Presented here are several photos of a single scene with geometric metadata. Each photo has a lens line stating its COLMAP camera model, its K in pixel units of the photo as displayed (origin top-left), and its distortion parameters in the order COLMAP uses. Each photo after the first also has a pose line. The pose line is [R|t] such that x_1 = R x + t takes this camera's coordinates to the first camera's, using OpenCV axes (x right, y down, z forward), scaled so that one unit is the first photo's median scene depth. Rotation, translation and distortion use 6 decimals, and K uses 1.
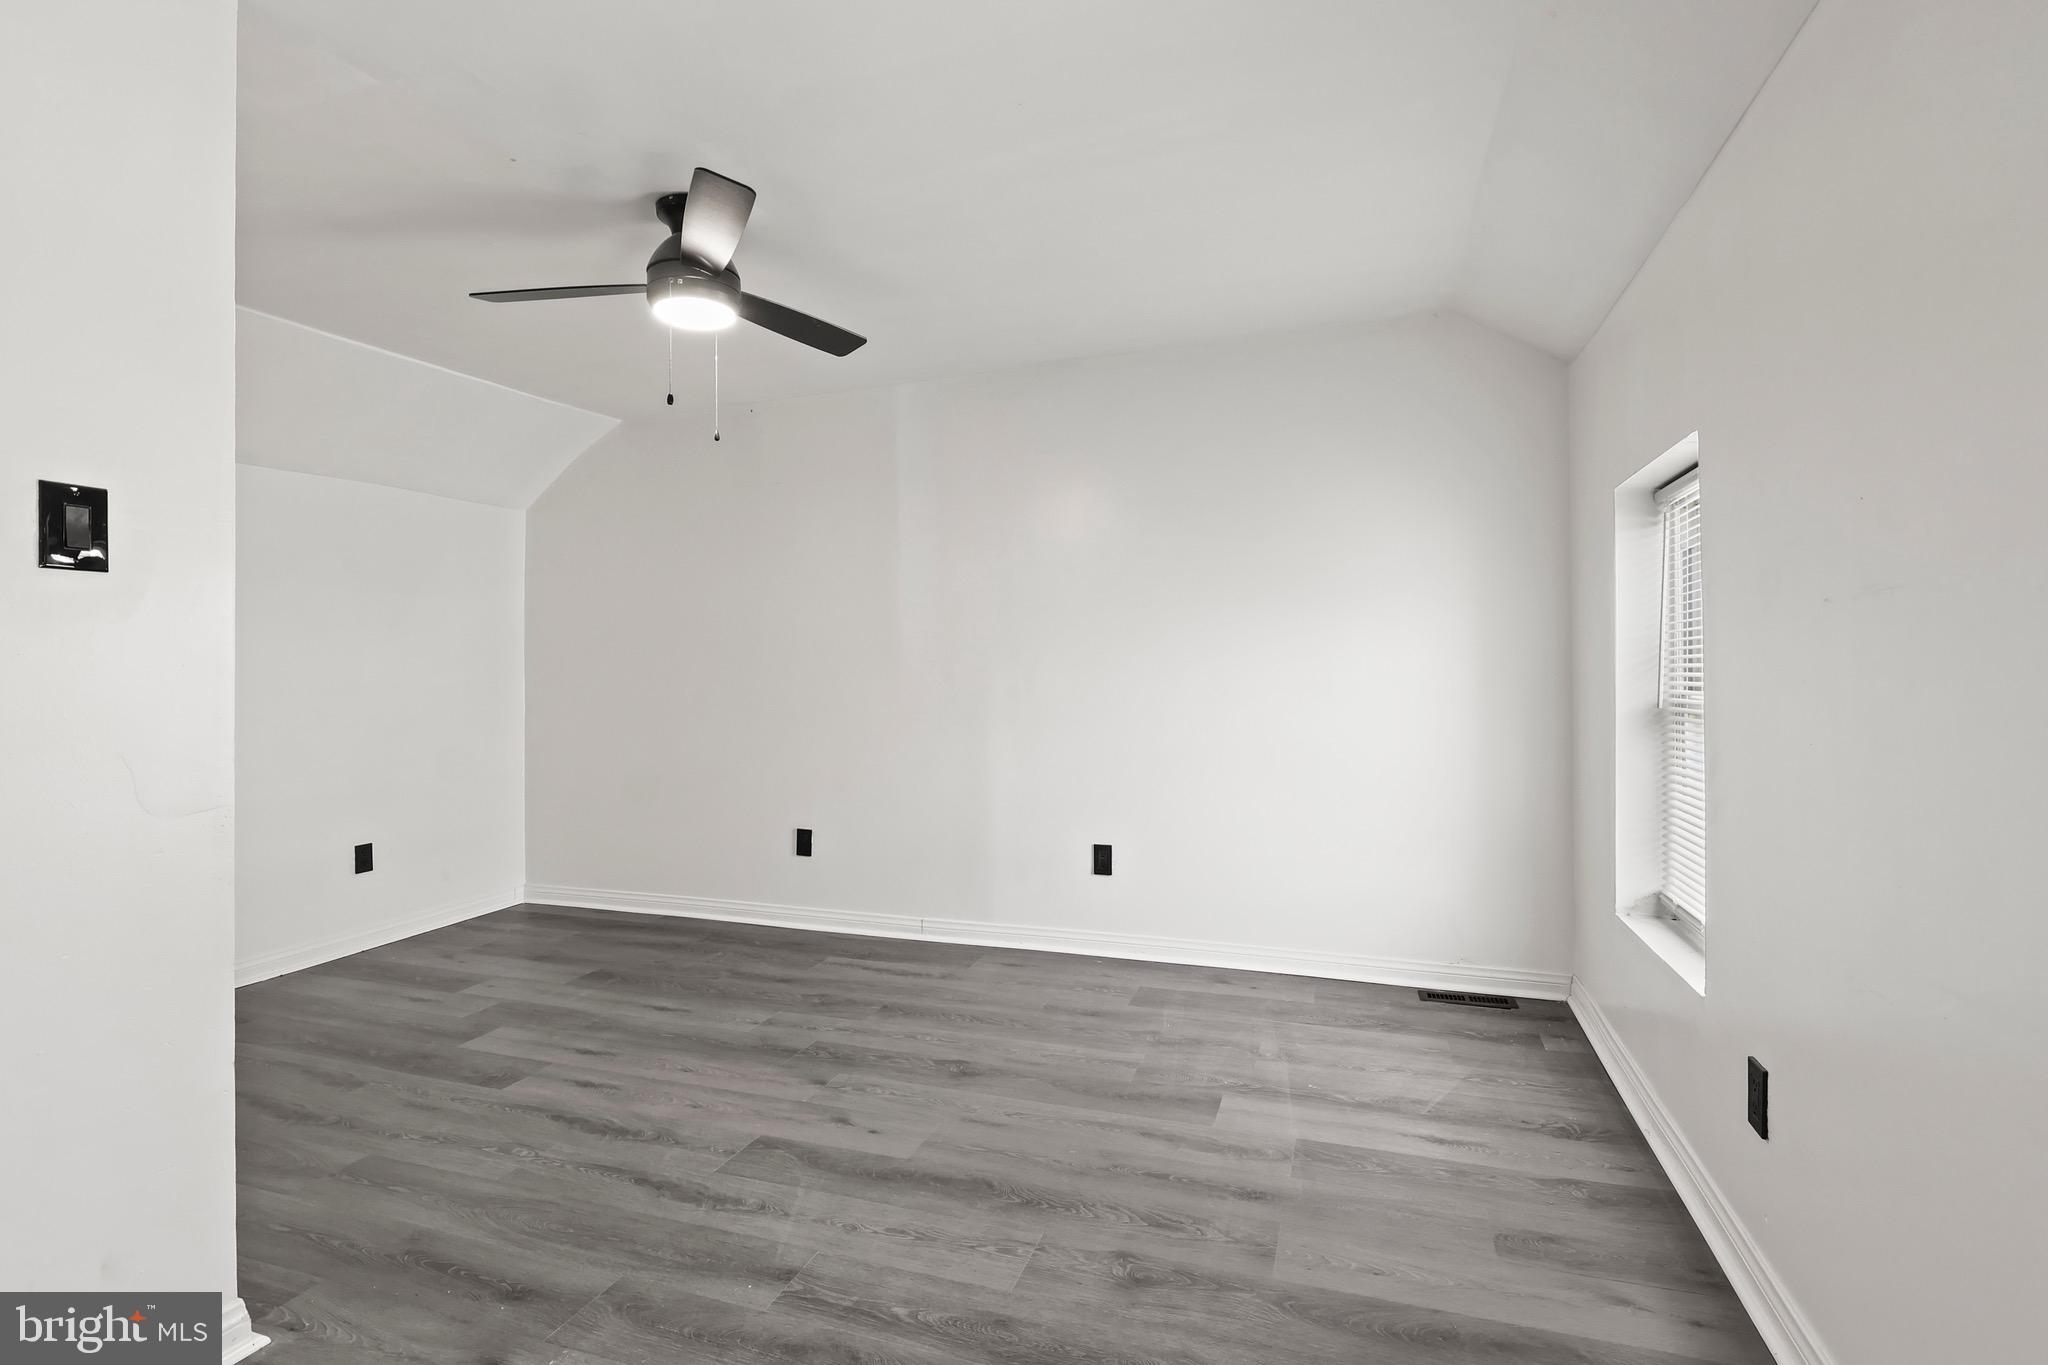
lens RADIAL K [[965.6, 0, 1025.0], [0, 965.6, 678.5], [0, 0, 1]] dist [0.004277, -0.000164]
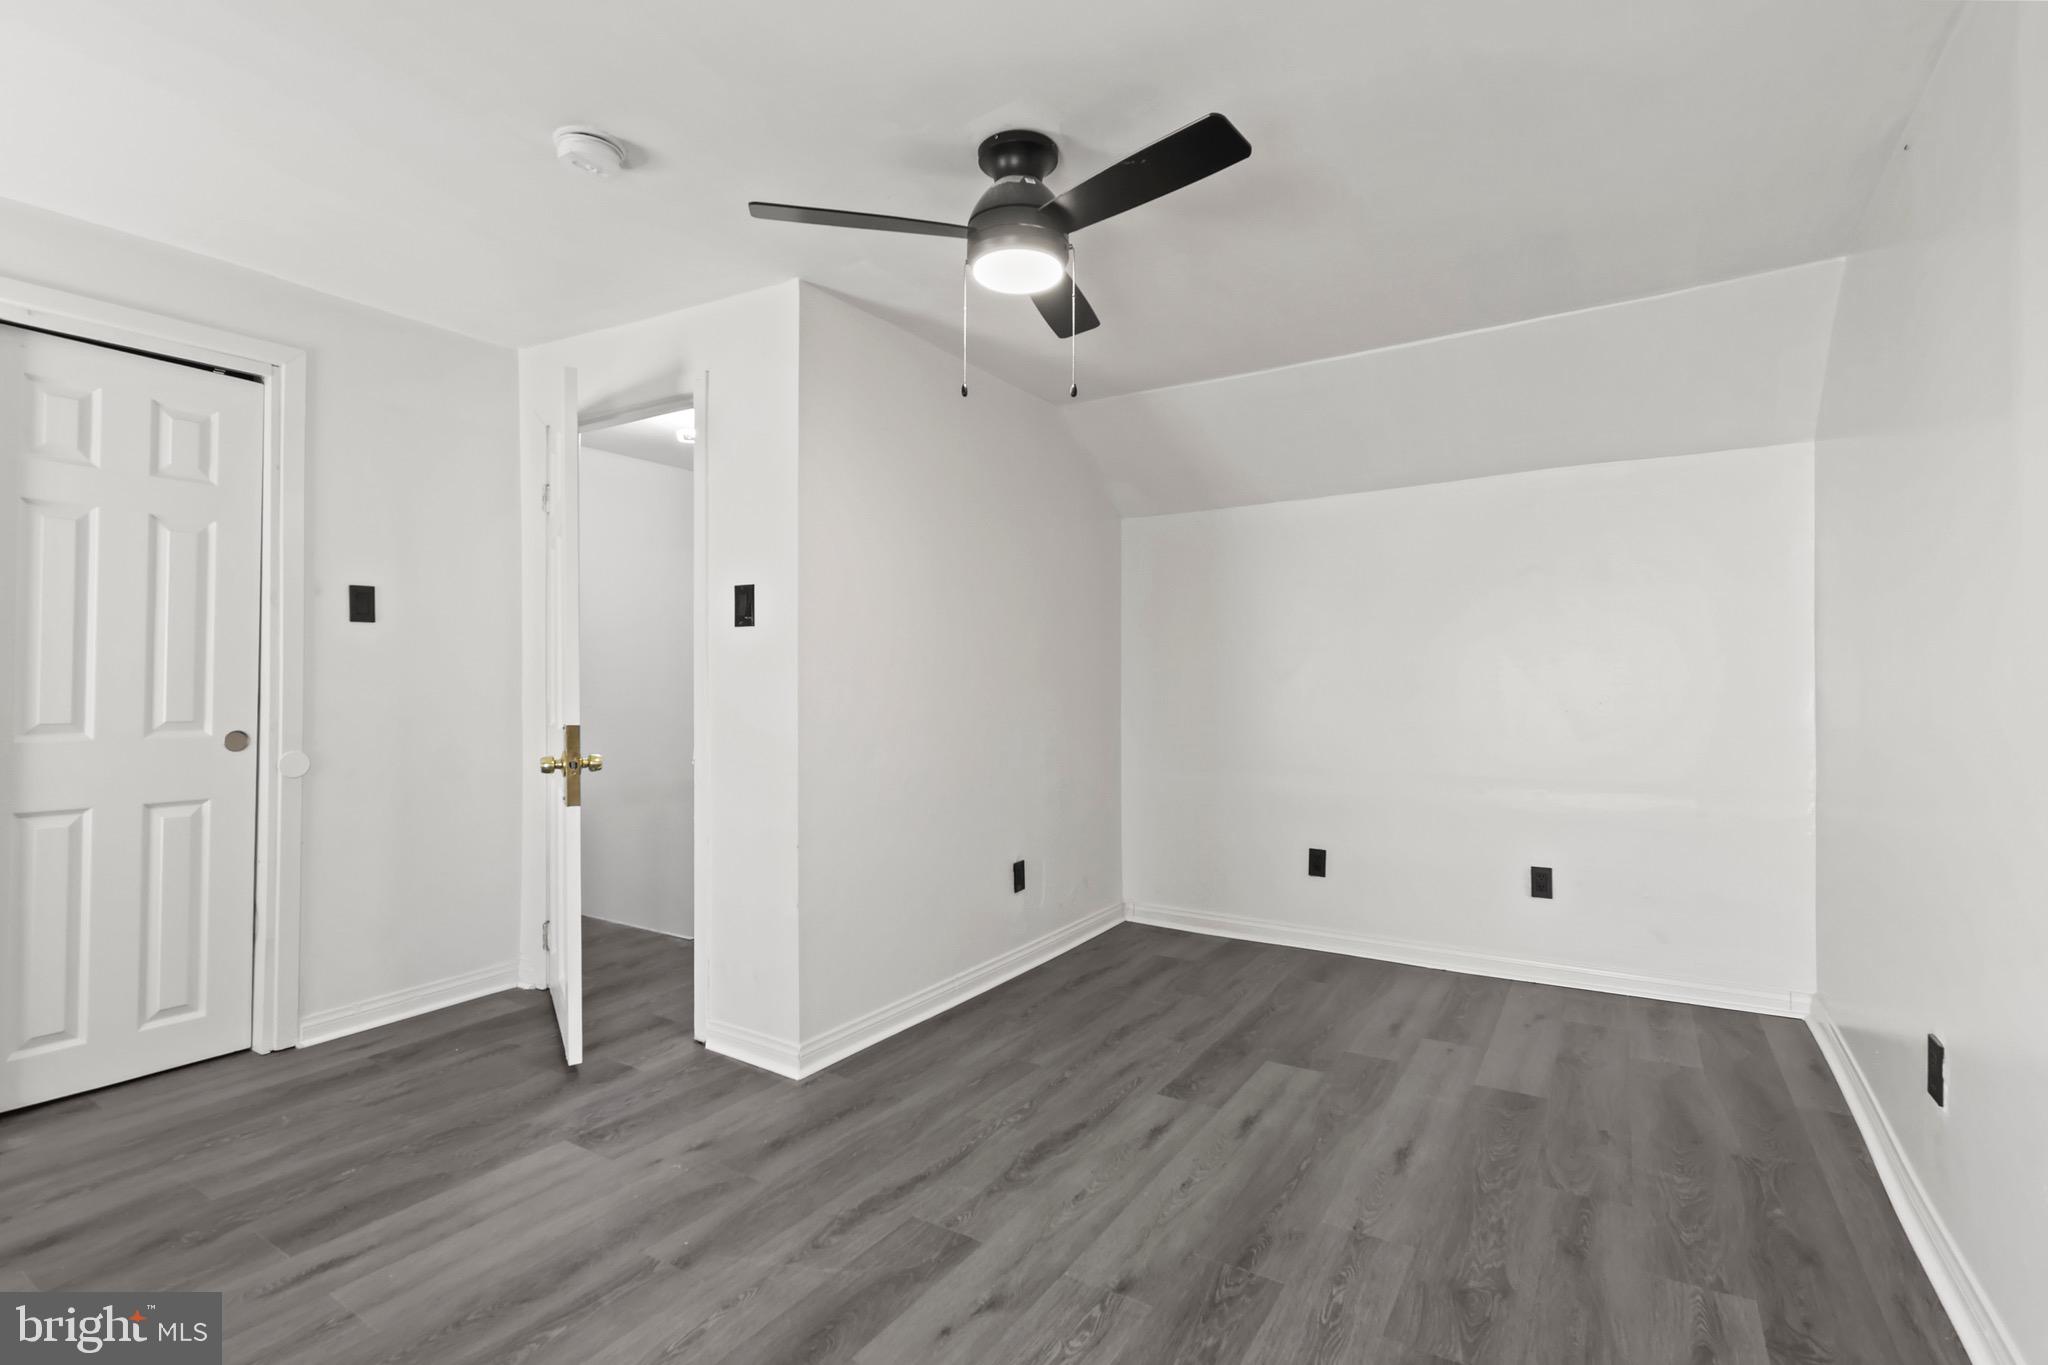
lens RADIAL K [[965.6, 0, 1020.1], [0, 965.6, 672.1], [0, 0, 1]] dist [0.004277, -0.000164]
pose [[-0.228070, 0.000967, -0.973644, 0.472459], [-0.008018, 0.999964, 0.002871, -0.015265], [0.973612, 0.008461, -0.228054, 1.098502]]
